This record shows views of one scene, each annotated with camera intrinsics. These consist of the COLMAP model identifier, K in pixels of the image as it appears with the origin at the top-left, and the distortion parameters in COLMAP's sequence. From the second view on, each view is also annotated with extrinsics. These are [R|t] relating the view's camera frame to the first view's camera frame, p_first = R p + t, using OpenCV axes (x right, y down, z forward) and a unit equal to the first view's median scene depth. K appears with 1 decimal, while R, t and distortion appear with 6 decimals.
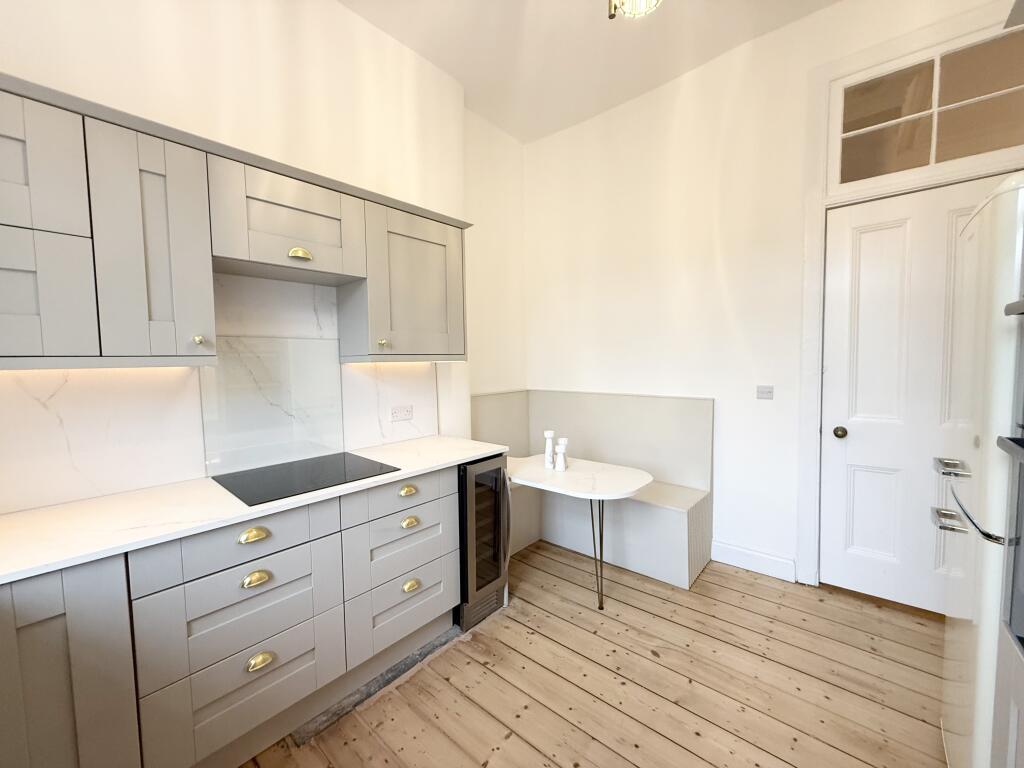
lens RADIAL K [[406.3, 0, 508.8], [0, 406.3, 382.7], [0, 0, 1]] dist [-0.000031, 0.000304]
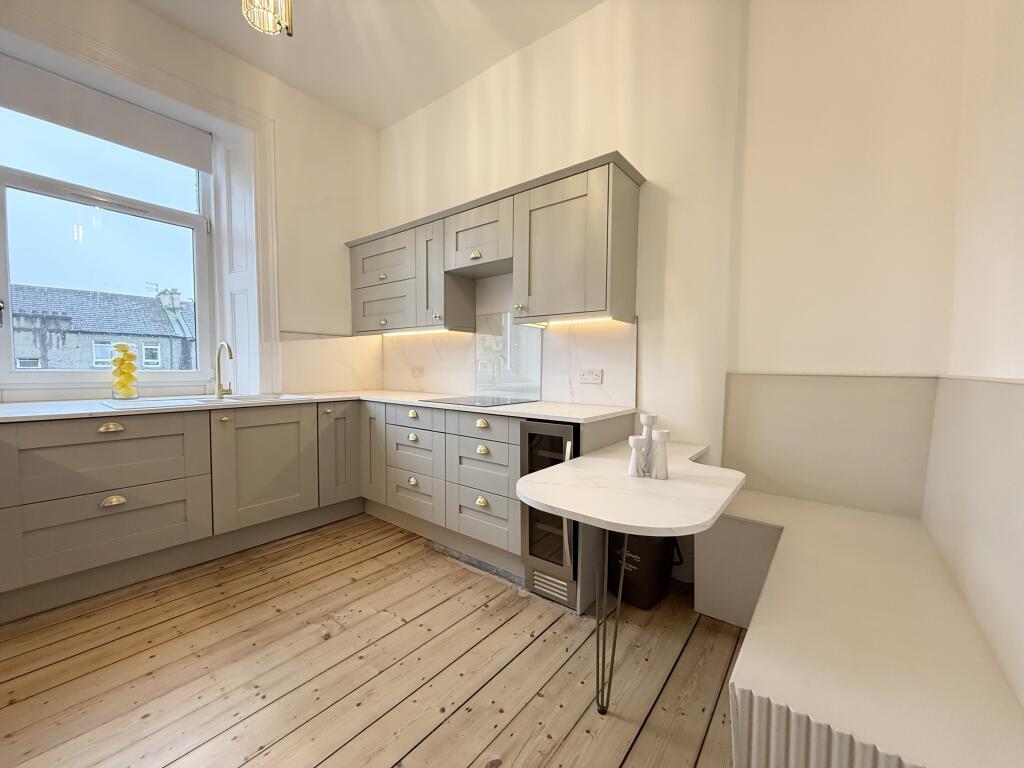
lens RADIAL K [[406.3, 0, 509.4], [0, 406.3, 383.5], [0, 0, 1]] dist [-0.000031, 0.000304]
pose [[0.050775, 0.056695, -0.997100, 0.999000], [-0.067367, 0.996308, 0.053220, 0.071420], [0.996435, 0.064469, 0.054407, 1.019911]]
